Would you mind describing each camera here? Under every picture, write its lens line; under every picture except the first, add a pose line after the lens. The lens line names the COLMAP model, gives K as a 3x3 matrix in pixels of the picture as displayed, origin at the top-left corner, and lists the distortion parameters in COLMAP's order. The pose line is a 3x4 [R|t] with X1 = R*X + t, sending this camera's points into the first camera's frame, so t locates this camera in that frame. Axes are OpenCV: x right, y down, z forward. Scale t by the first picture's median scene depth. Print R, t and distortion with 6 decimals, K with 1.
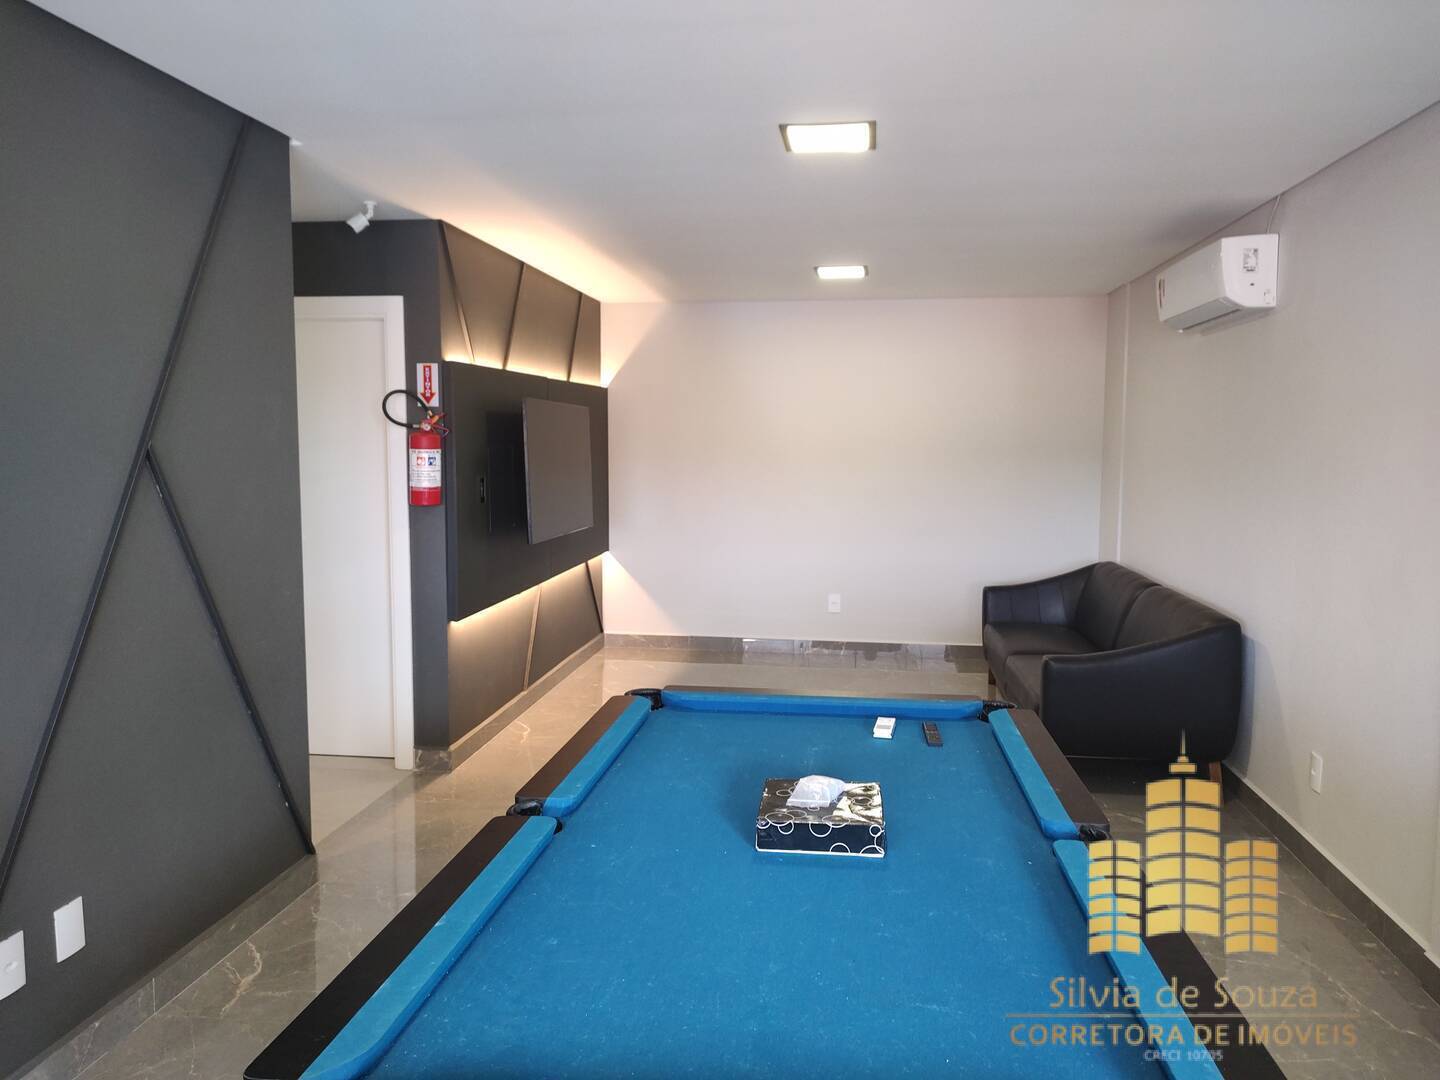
lens RADIAL K [[1026.4, 0, 723.9], [0, 1026.4, 544.3], [0, 0, 1]] dist [0.013557, -0.001540]
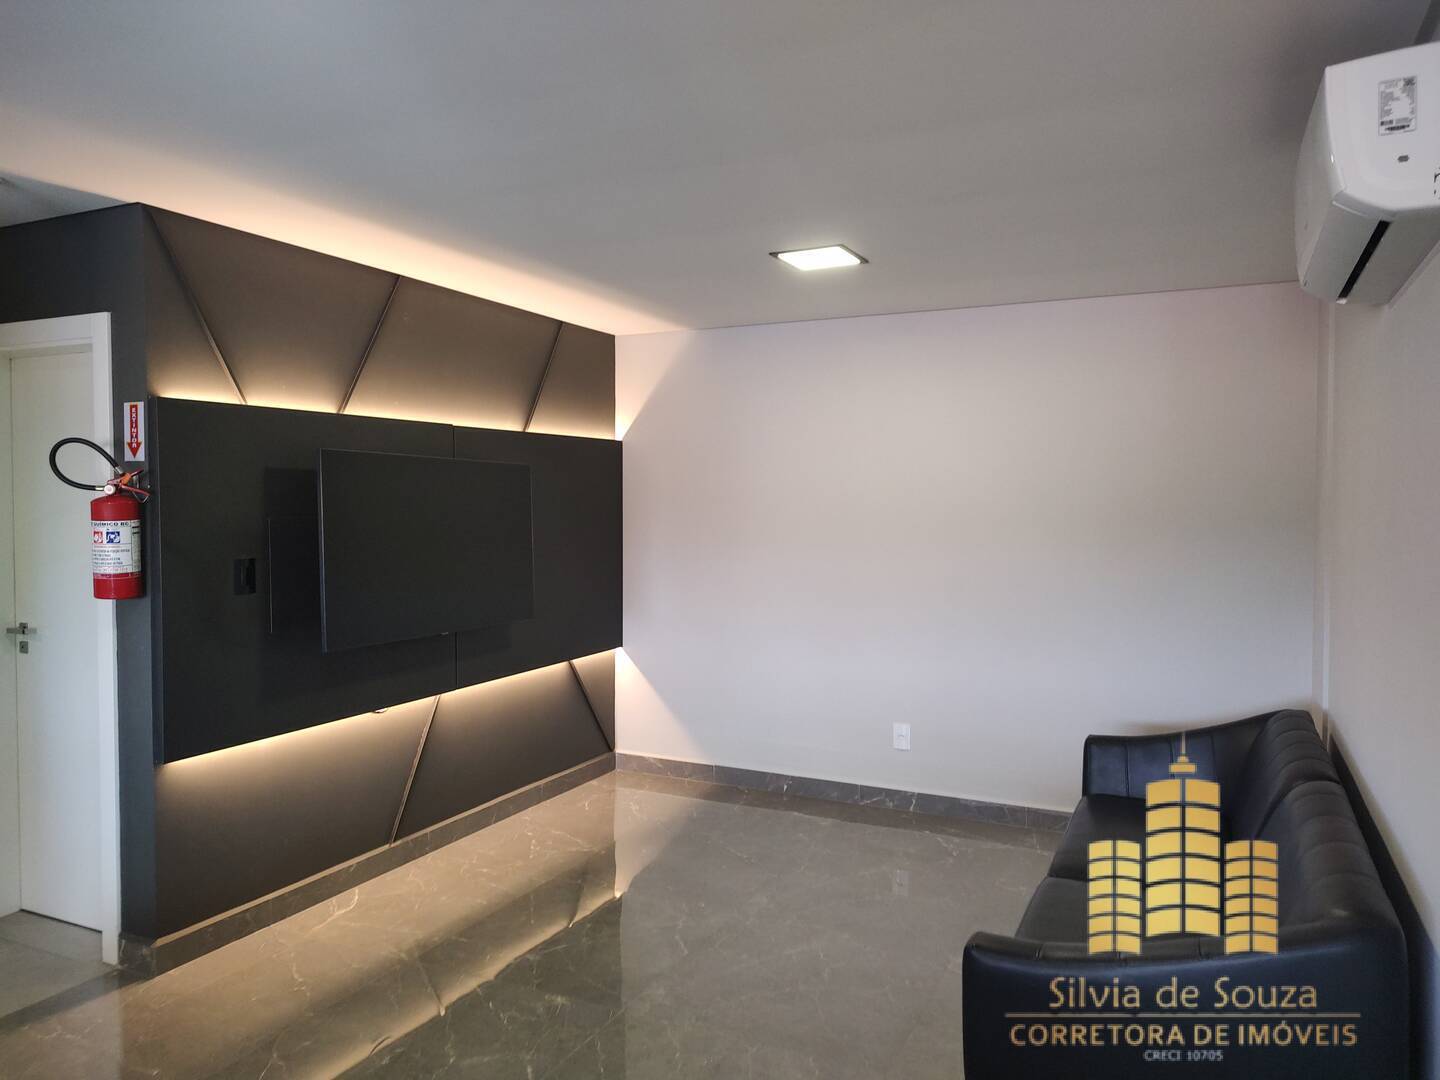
lens RADIAL K [[1026.4, 0, 717.1], [0, 1026.4, 532.9], [0, 0, 1]] dist [0.013557, -0.001540]
pose [[0.950158, 0.008688, -0.311648, 0.316532], [-0.031778, 0.997104, -0.069089, -0.044941], [0.310145, 0.075549, 0.947683, 0.426665]]
